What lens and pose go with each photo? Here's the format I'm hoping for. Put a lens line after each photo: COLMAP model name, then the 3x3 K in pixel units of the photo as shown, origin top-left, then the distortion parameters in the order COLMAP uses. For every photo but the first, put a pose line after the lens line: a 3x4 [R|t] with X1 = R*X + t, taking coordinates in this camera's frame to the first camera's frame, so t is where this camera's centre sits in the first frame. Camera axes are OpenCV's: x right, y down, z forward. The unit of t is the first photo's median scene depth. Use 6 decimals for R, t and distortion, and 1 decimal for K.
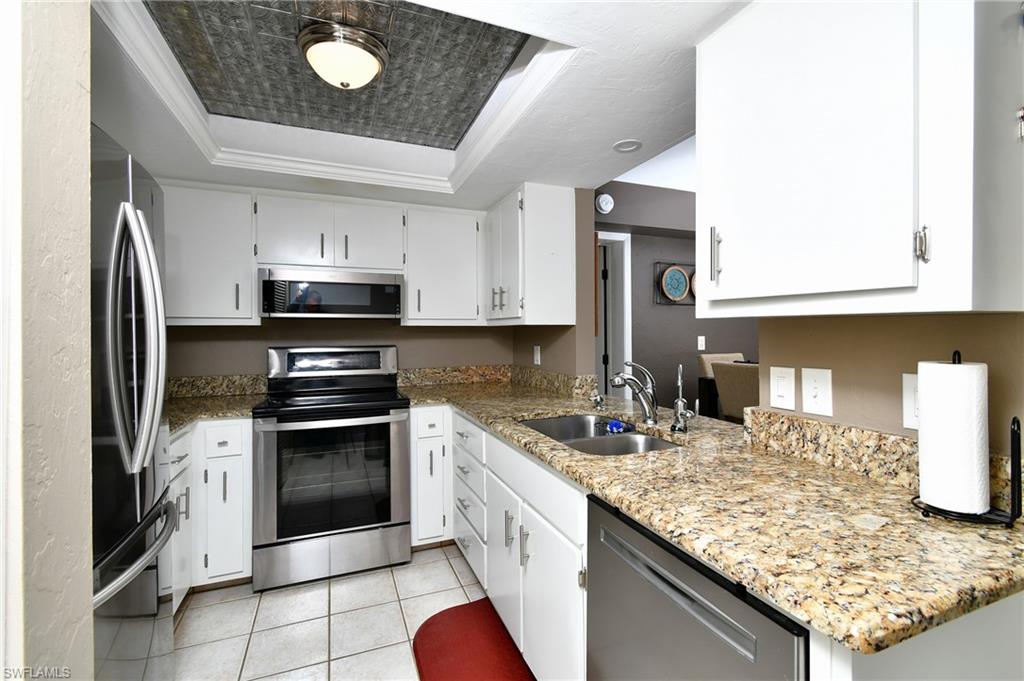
lens RADIAL K [[458.2, 0, 513.0], [0, 458.2, 336.3], [0, 0, 1]] dist [0.000907, -0.000353]
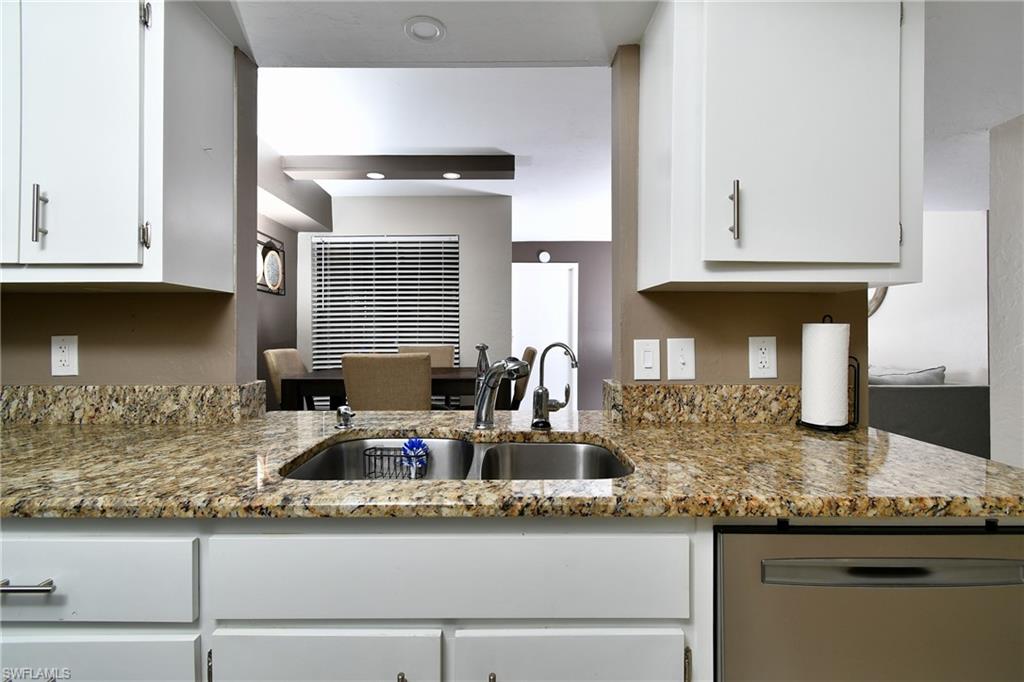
lens RADIAL K [[458.2, 0, 511.9], [0, 458.2, 340.2], [0, 0, 1]] dist [0.000907, -0.000353]
pose [[0.357996, -0.000907, 0.933723, -0.502427], [0.008625, 0.999960, -0.002336, 0.072958], [-0.933683, 0.008890, 0.357989, 0.965131]]
